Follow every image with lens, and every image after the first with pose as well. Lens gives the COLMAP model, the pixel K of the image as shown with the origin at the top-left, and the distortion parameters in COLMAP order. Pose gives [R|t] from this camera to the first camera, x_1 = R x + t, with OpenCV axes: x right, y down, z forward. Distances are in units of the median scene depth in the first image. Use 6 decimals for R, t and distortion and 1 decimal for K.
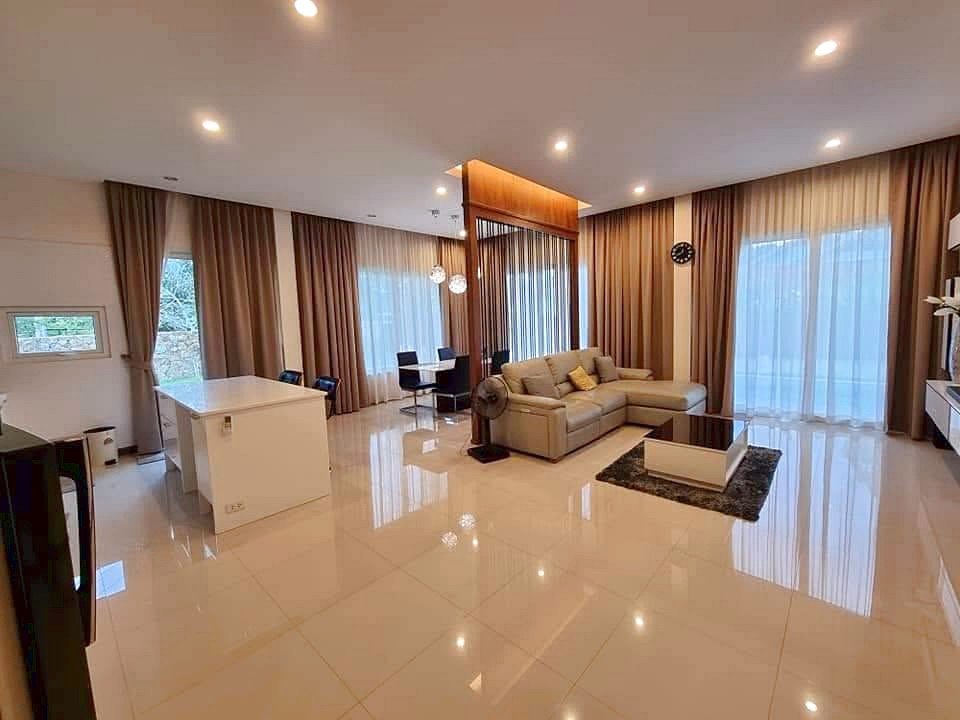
lens RADIAL K [[391.1, 0, 495.6], [0, 391.1, 357.8], [0, 0, 1]] dist [-0.001098, 0.000368]
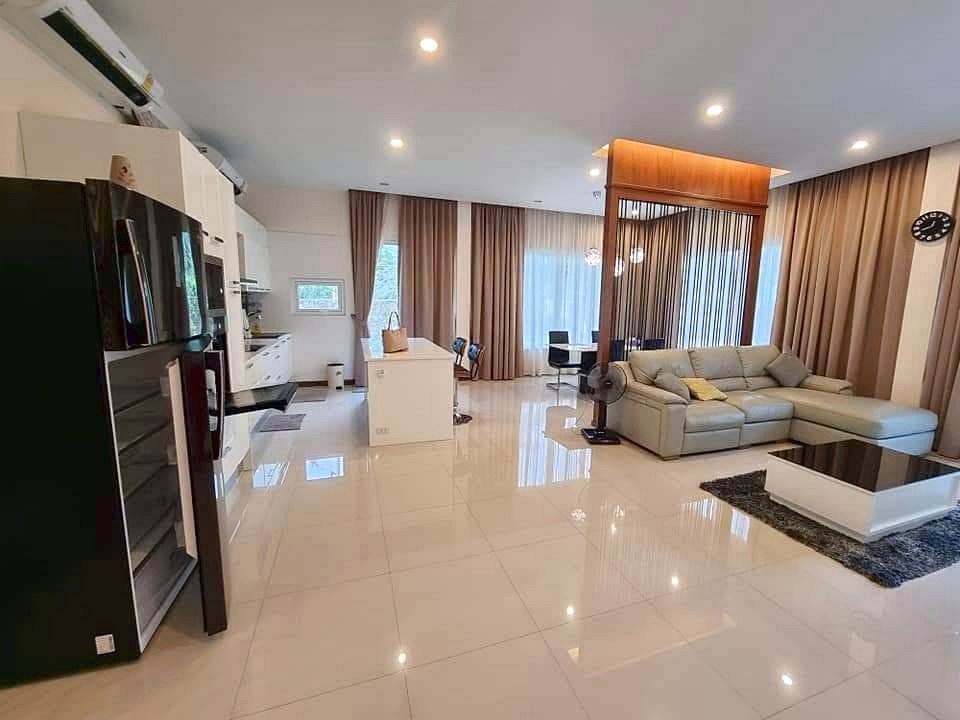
lens RADIAL K [[391.1, 0, 495.6], [0, 391.1, 357.8], [0, 0, 1]] dist [-0.001098, 0.000368]
pose [[0.880464, 0.119791, -0.458730, 0.133863], [-0.097093, 0.992606, 0.072850, -0.004187], [0.464065, -0.019603, 0.885584, -0.010624]]
